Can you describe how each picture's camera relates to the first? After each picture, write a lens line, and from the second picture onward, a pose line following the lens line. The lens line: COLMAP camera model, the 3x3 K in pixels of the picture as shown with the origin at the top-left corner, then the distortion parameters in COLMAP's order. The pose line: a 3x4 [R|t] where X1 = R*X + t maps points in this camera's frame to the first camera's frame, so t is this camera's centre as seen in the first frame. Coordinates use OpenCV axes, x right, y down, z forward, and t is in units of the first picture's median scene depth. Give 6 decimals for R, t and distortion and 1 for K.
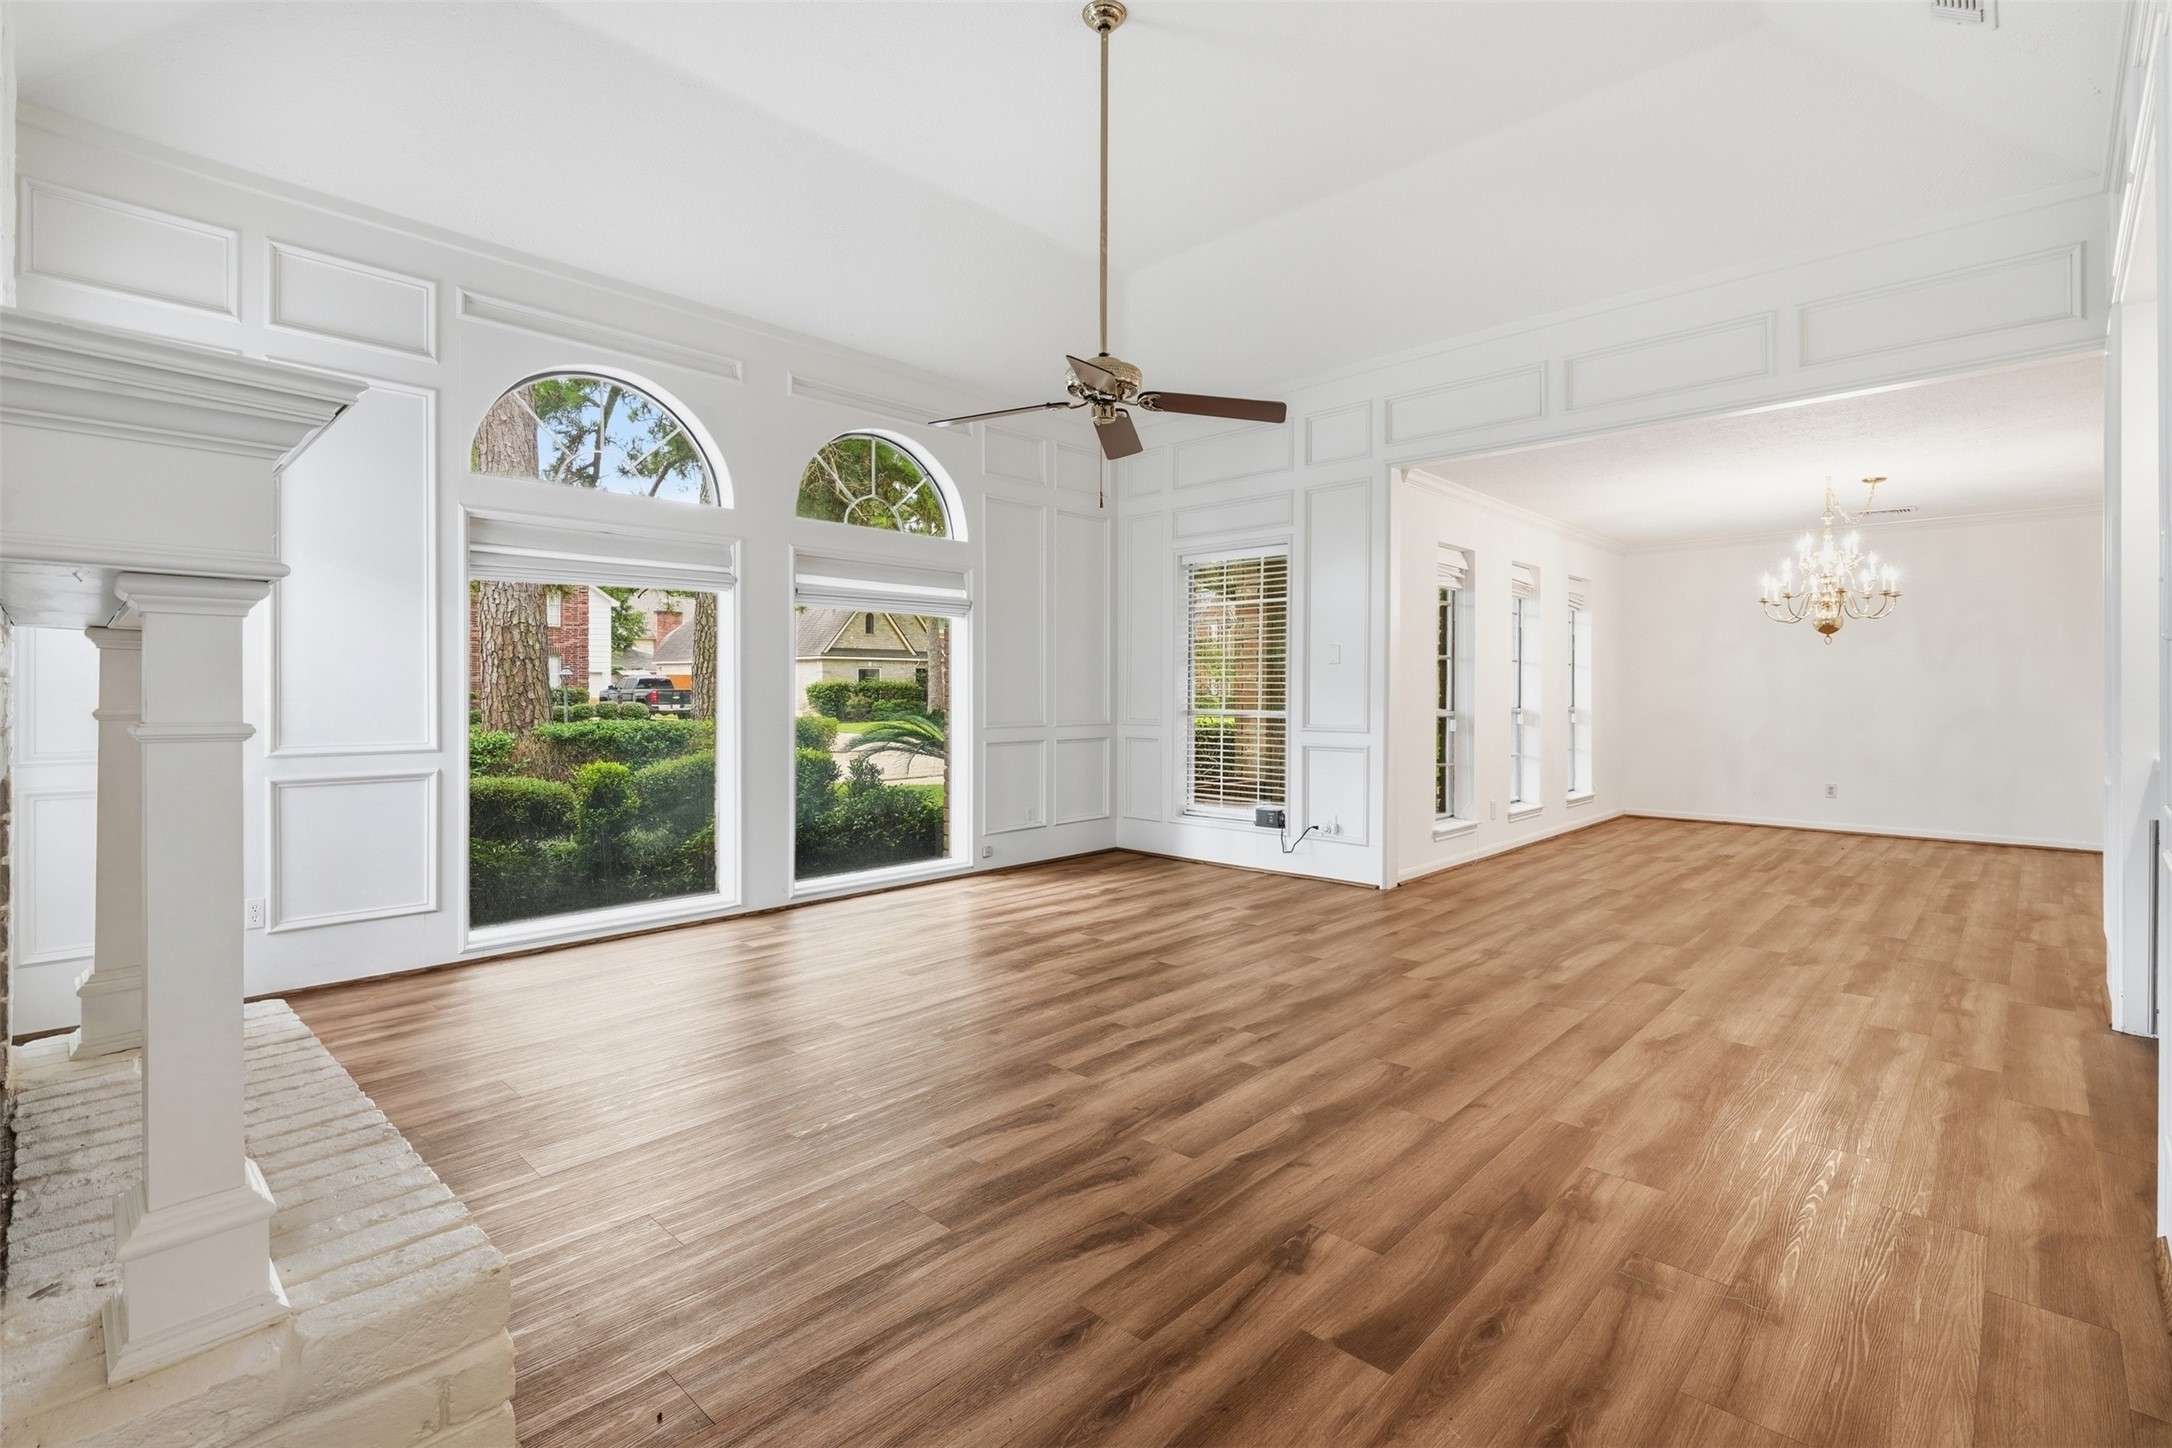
lens RADIAL K [[982.3, 0, 1076.7], [0, 982.3, 722.8], [0, 0, 1]] dist [0.002925, -0.002276]
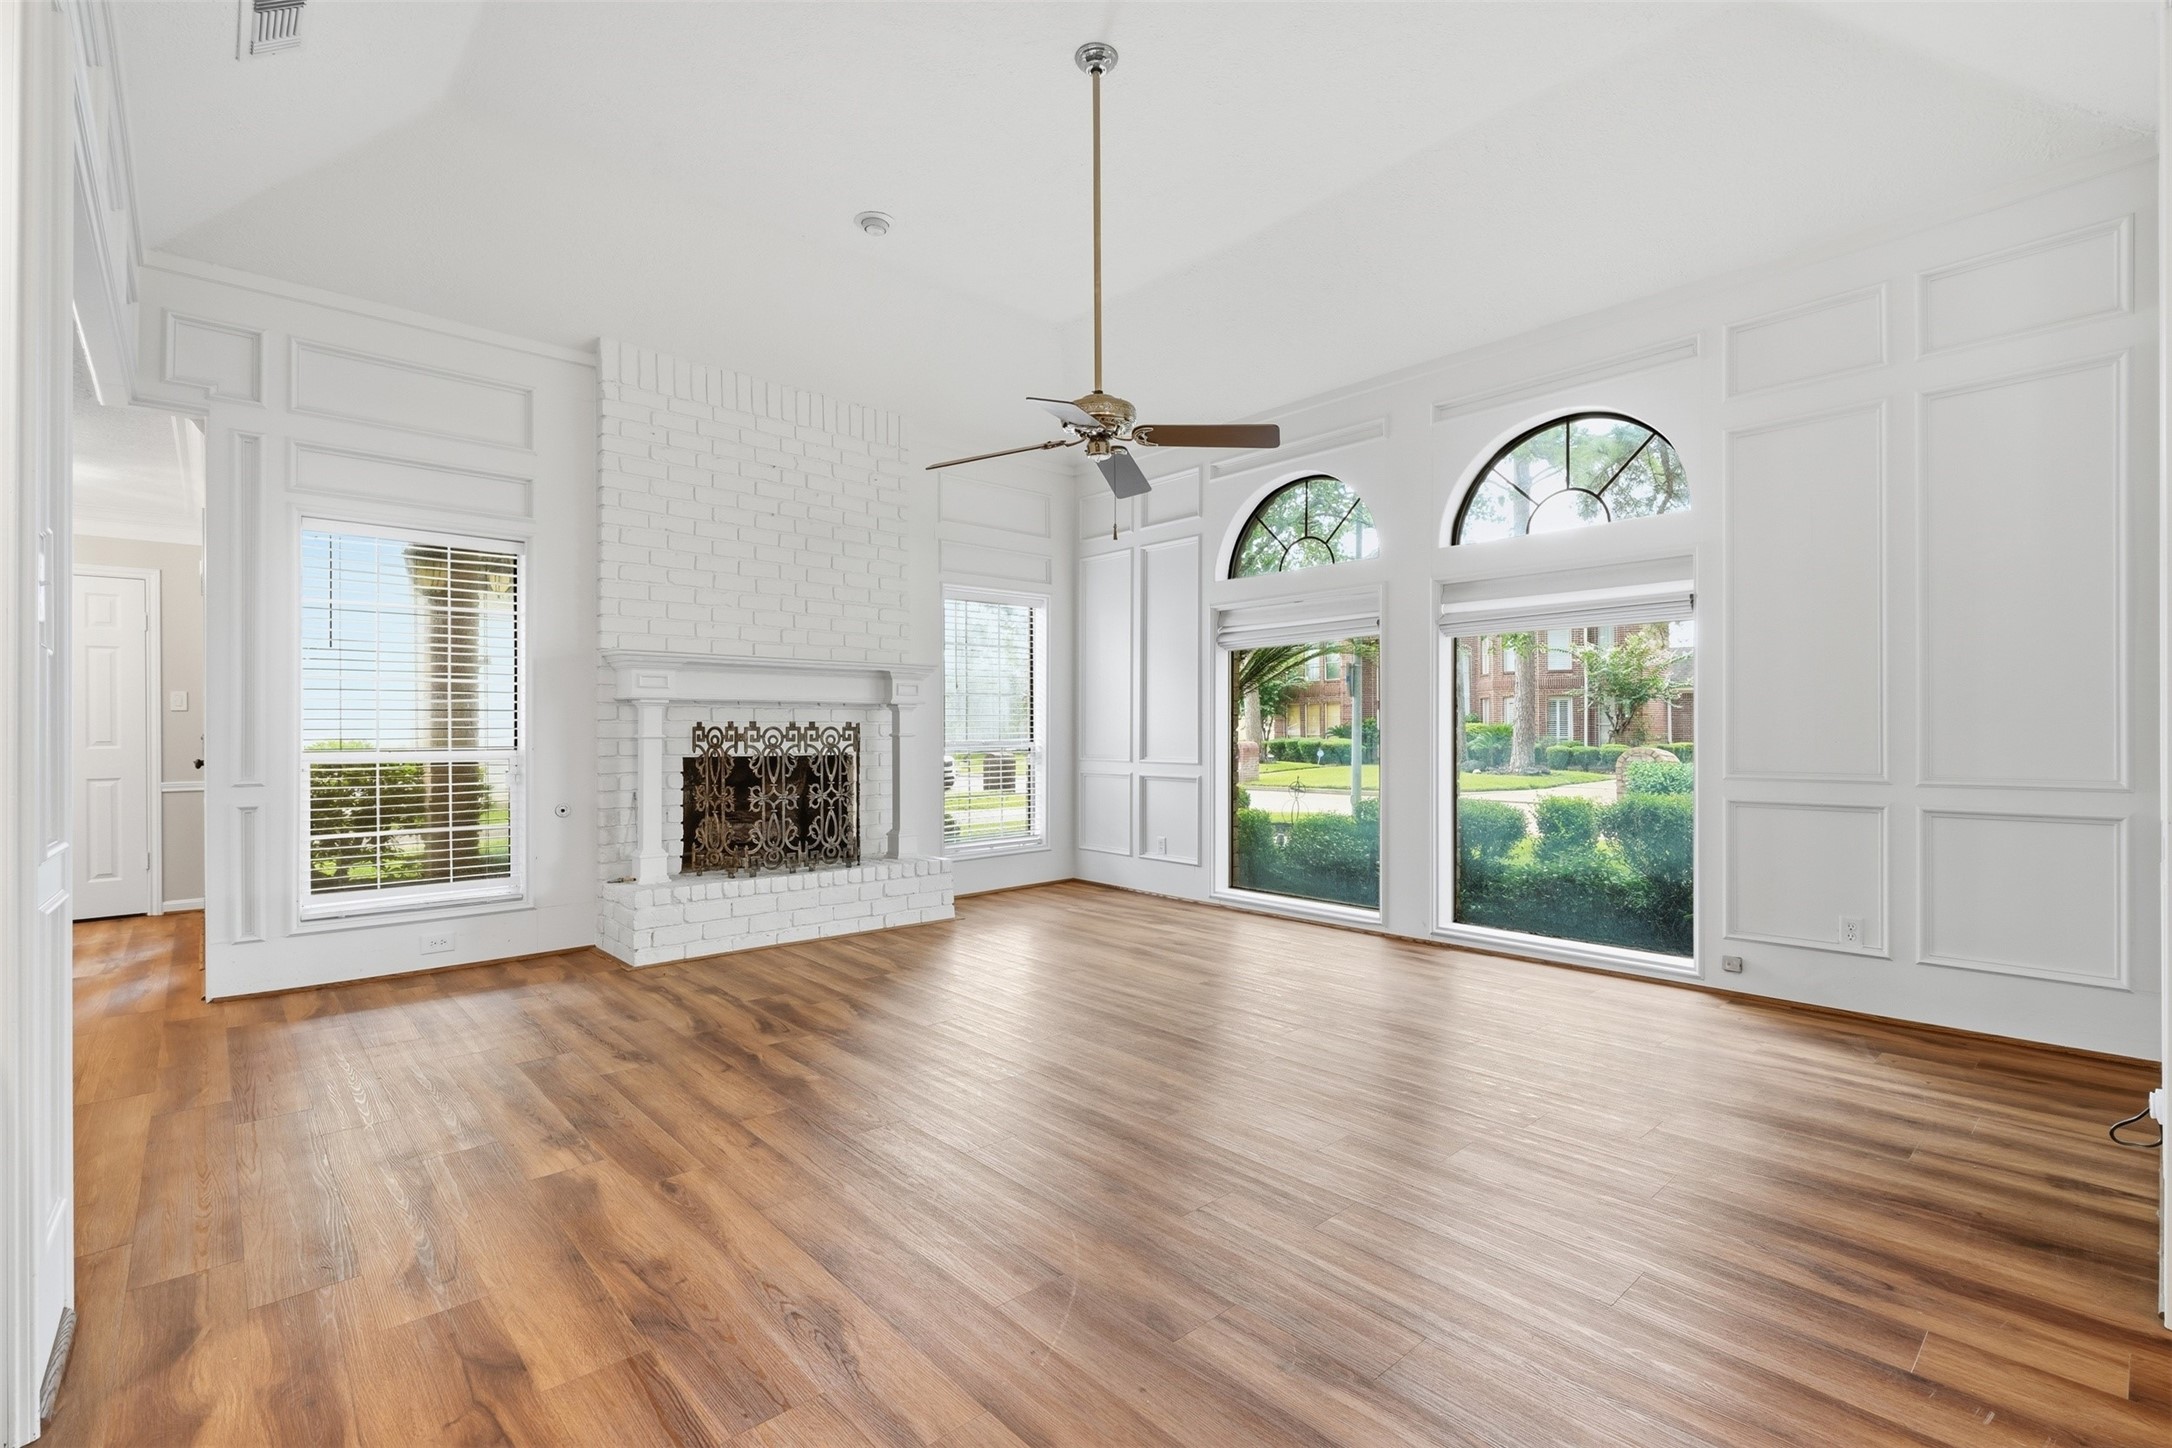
lens RADIAL K [[982.3, 0, 1100.1], [0, 982.3, 739.5], [0, 0, 1]] dist [0.002925, -0.002276]
pose [[-0.063123, 0.006692, -0.997983, 1.505334], [-0.030949, 0.999483, 0.008659, -0.032777], [0.997526, 0.031433, -0.062883, 1.542769]]
